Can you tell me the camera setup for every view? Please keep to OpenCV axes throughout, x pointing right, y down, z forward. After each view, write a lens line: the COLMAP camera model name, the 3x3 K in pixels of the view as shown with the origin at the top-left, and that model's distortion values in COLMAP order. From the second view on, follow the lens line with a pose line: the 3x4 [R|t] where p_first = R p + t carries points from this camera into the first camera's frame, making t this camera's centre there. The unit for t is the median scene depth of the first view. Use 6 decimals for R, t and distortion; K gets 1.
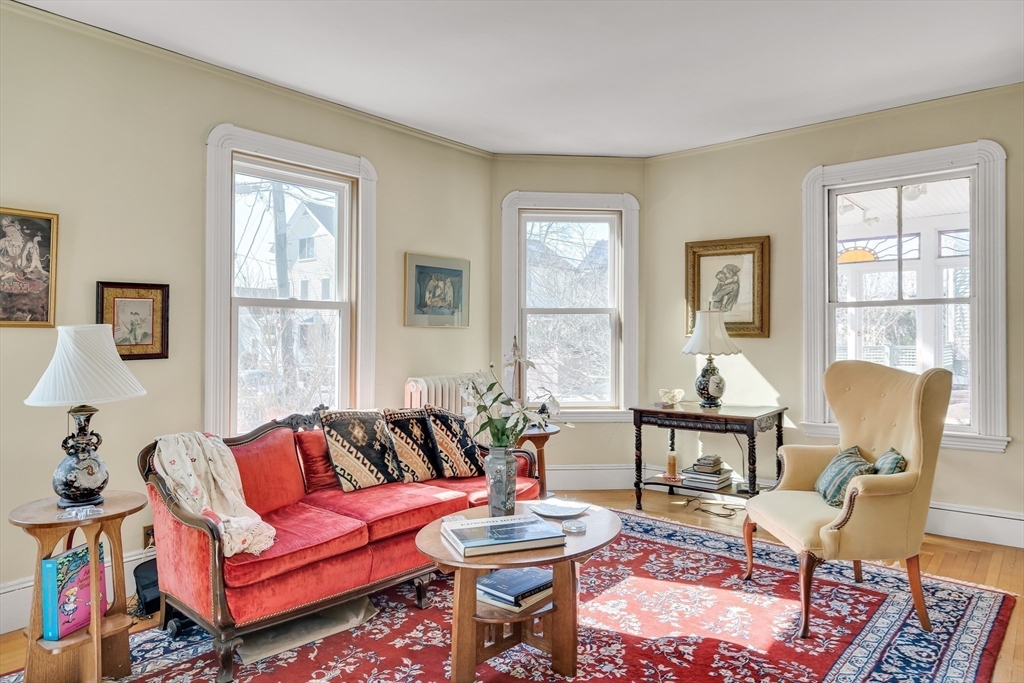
lens RADIAL K [[662.0, 0, 512.0], [0, 662.0, 341.5], [0, 0, 1]] dist [0.001371, 0.000184]
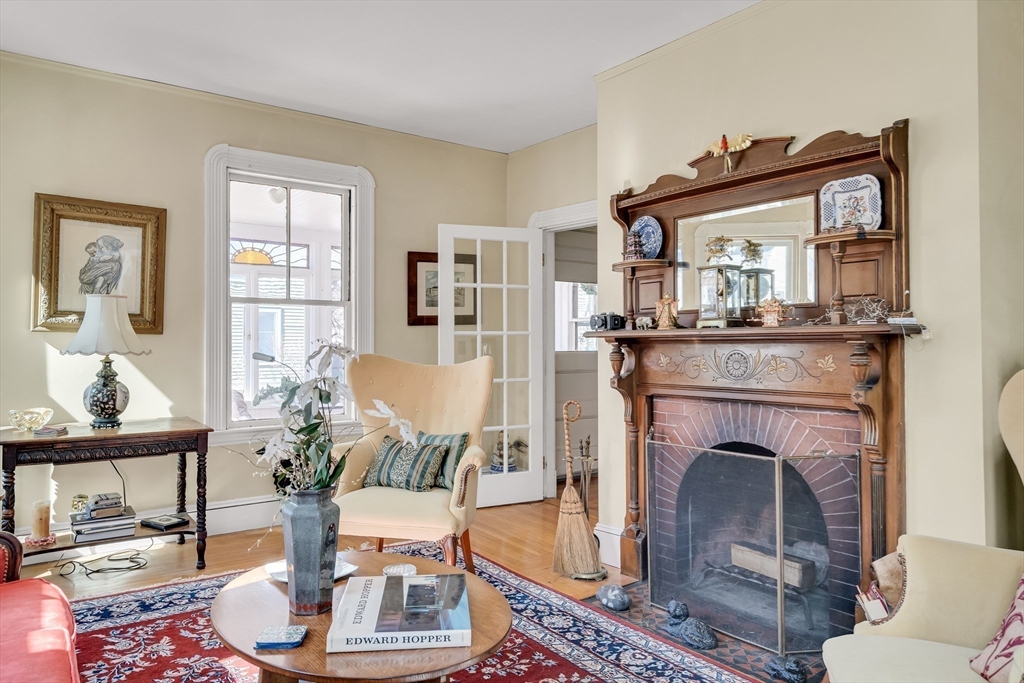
lens RADIAL K [[695.9, 0, 510.4], [0, 695.9, 345.9], [0, 0, 1]] dist [0.005873, 0.001920]
pose [[0.232088, 0.006572, 0.972673, -0.364461], [0.007729, 0.999933, -0.008600, 0.020799], [-0.972664, 0.009514, 0.232021, 0.403697]]
